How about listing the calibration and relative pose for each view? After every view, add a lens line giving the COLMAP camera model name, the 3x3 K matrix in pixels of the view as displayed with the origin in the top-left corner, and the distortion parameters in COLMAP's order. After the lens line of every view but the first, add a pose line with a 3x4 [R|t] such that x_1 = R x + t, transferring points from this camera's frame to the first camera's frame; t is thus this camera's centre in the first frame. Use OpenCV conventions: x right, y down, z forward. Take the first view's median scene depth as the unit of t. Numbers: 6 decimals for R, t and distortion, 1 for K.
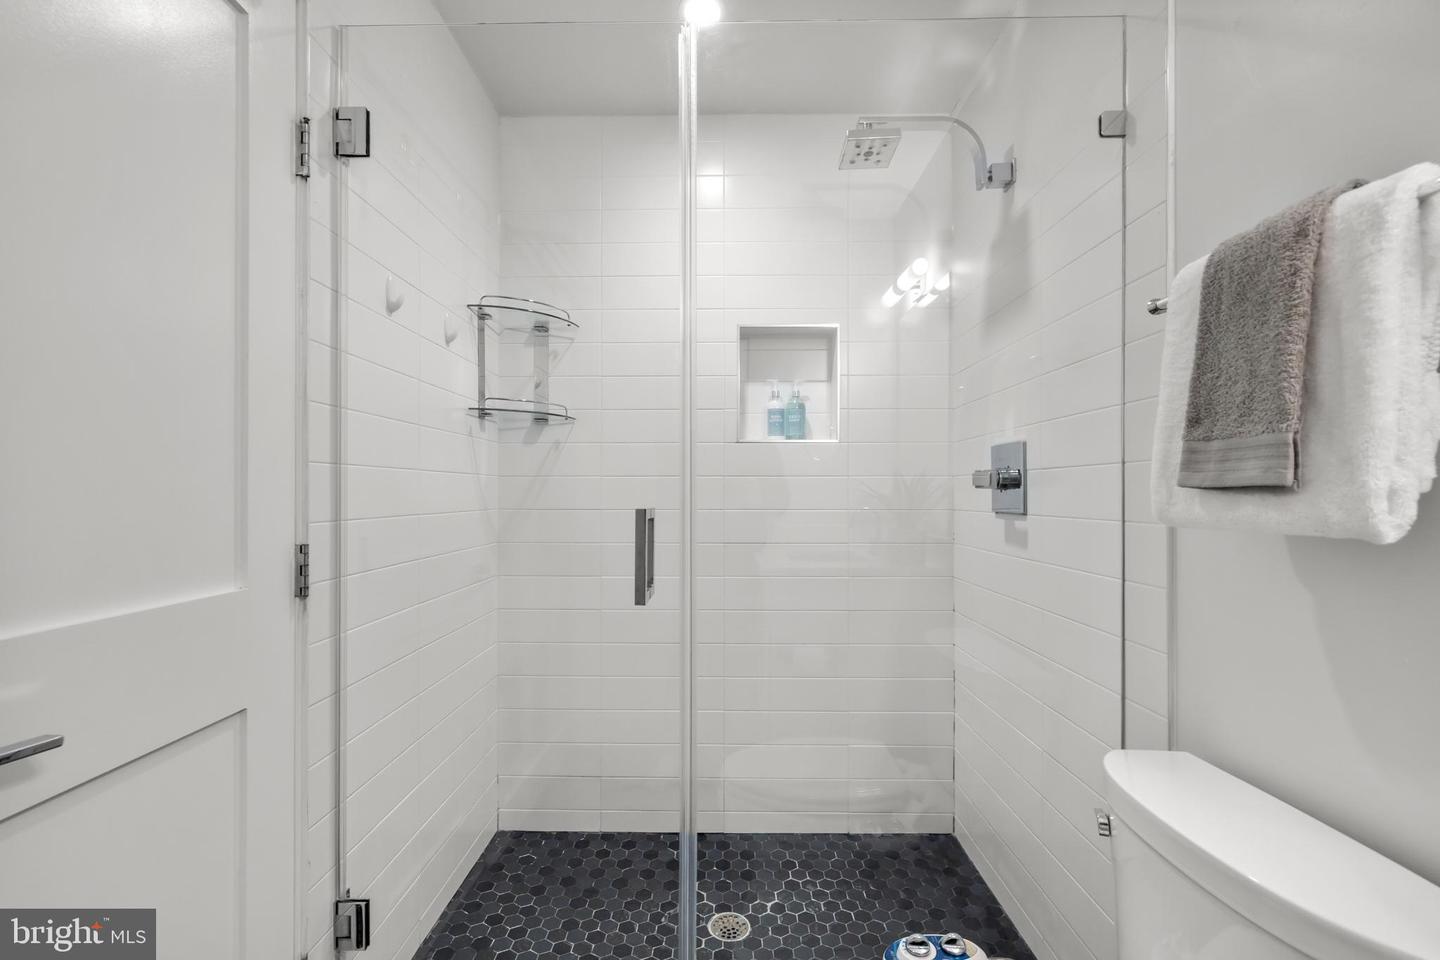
lens RADIAL K [[614.2, 0, 723.3], [0, 614.2, 496.1], [0, 0, 1]] dist [0.001792, 0.000096]
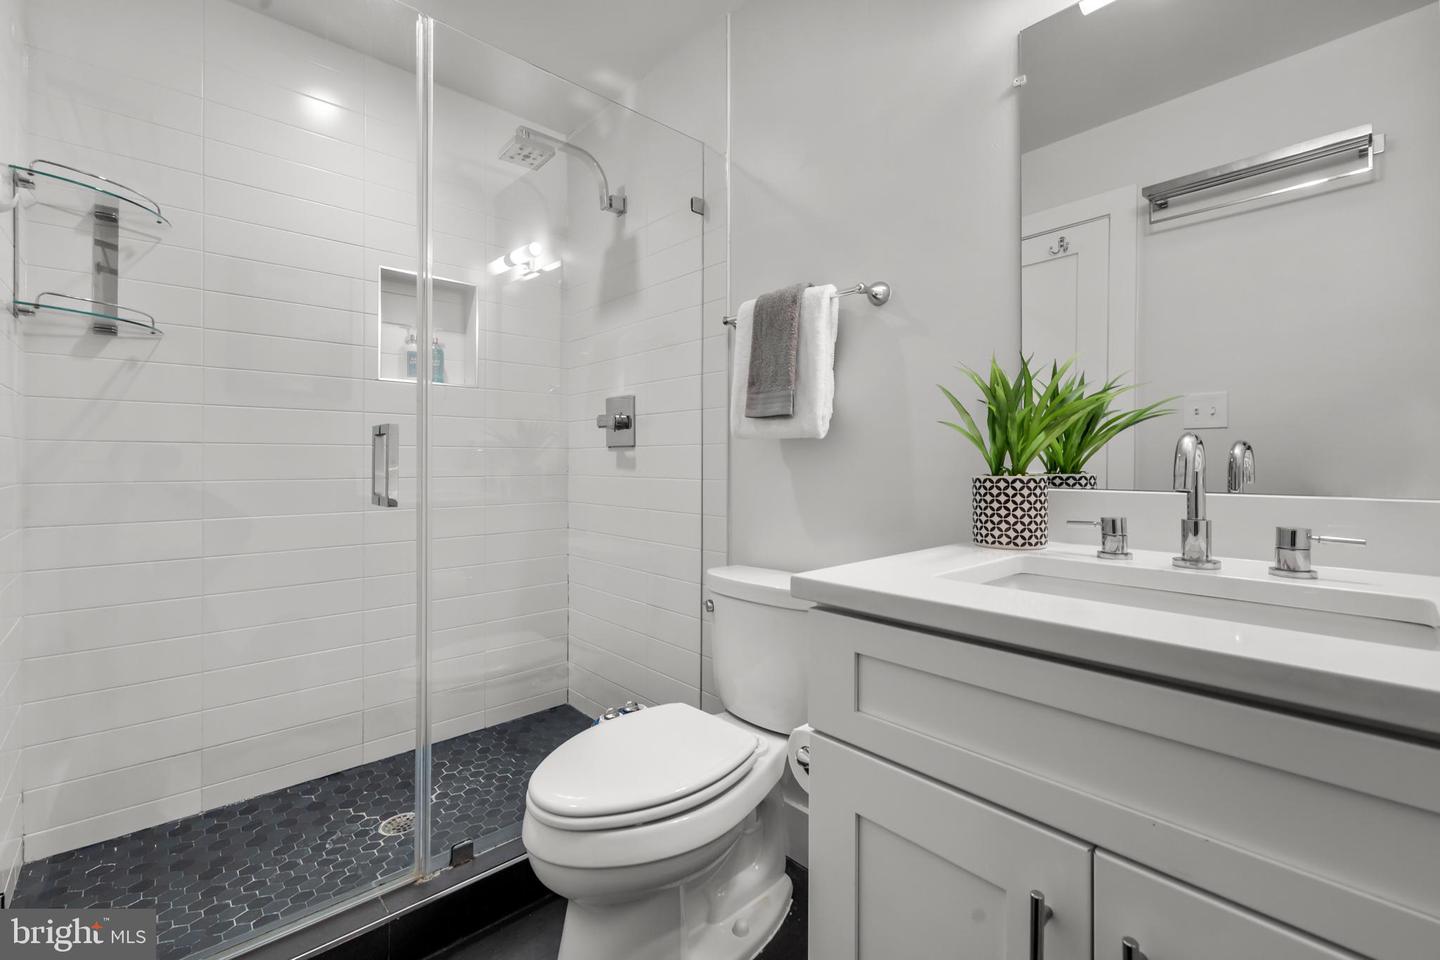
lens RADIAL K [[614.2, 0, 731.9], [0, 614.2, 476.5], [0, 0, 1]] dist [0.001792, 0.000096]
pose [[0.720174, -0.017402, 0.693576, -0.344964], [0.003729, 0.999768, 0.021213, 0.070598], [-0.693784, -0.012691, 0.720071, -0.201192]]
